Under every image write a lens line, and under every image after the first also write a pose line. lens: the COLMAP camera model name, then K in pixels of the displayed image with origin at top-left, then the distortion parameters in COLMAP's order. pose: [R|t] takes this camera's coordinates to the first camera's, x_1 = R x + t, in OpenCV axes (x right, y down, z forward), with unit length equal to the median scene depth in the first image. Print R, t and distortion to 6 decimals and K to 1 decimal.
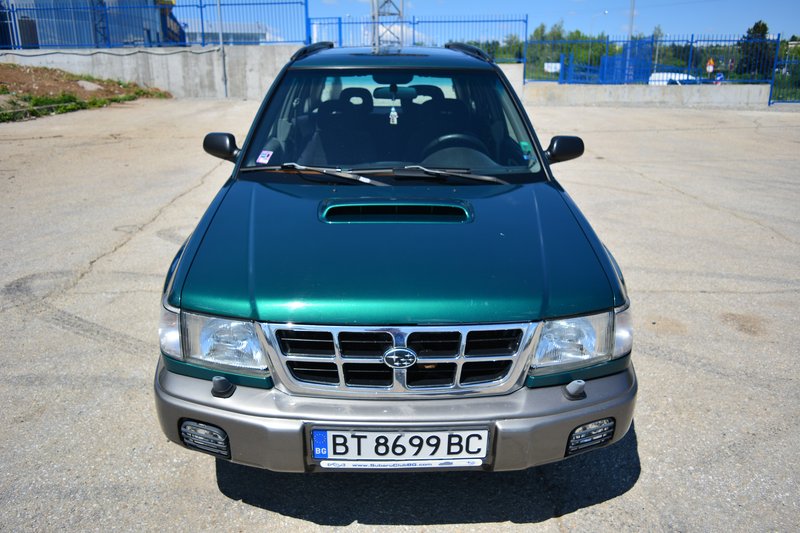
lens RADIAL K [[611.9, 0, 400.0], [0, 611.9, 266.5], [0, 0, 1]] dist [-0.012703, 0.001070]
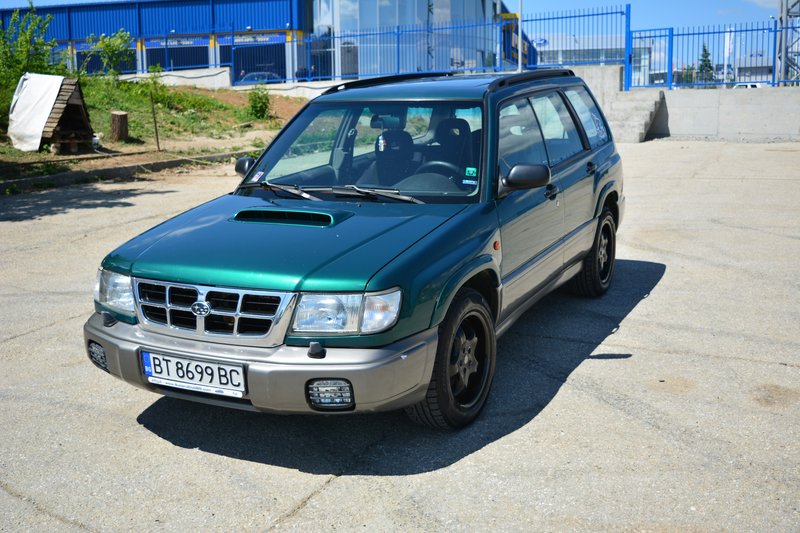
lens RADIAL K [[874.9, 0, 400.0], [0, 874.9, 266.5], [0, 0, 1]] dist [-0.022099, -0.012394]
pose [[0.882344, 0.066329, -0.465907, 1.271633], [-0.121481, 0.988566, -0.089324, 0.171554], [0.454656, 0.135414, 0.880313, -0.530257]]
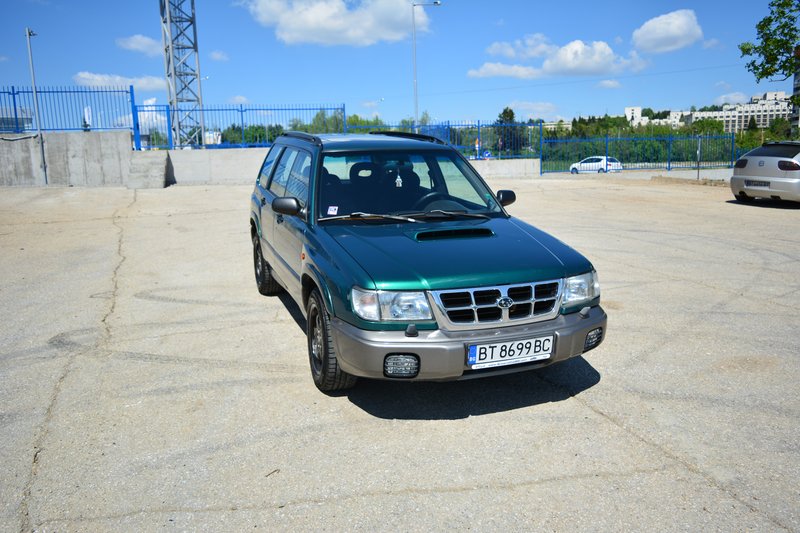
lens RADIAL K [[611.9, 0, 400.0], [0, 611.9, 266.5], [0, 0, 1]] dist [-0.012703, 0.001070]
pose [[0.942898, -0.077539, 0.323932, -0.853927], [0.117590, 0.987396, -0.105930, 0.194035], [-0.311635, 0.137972, 0.940131, -0.618235]]
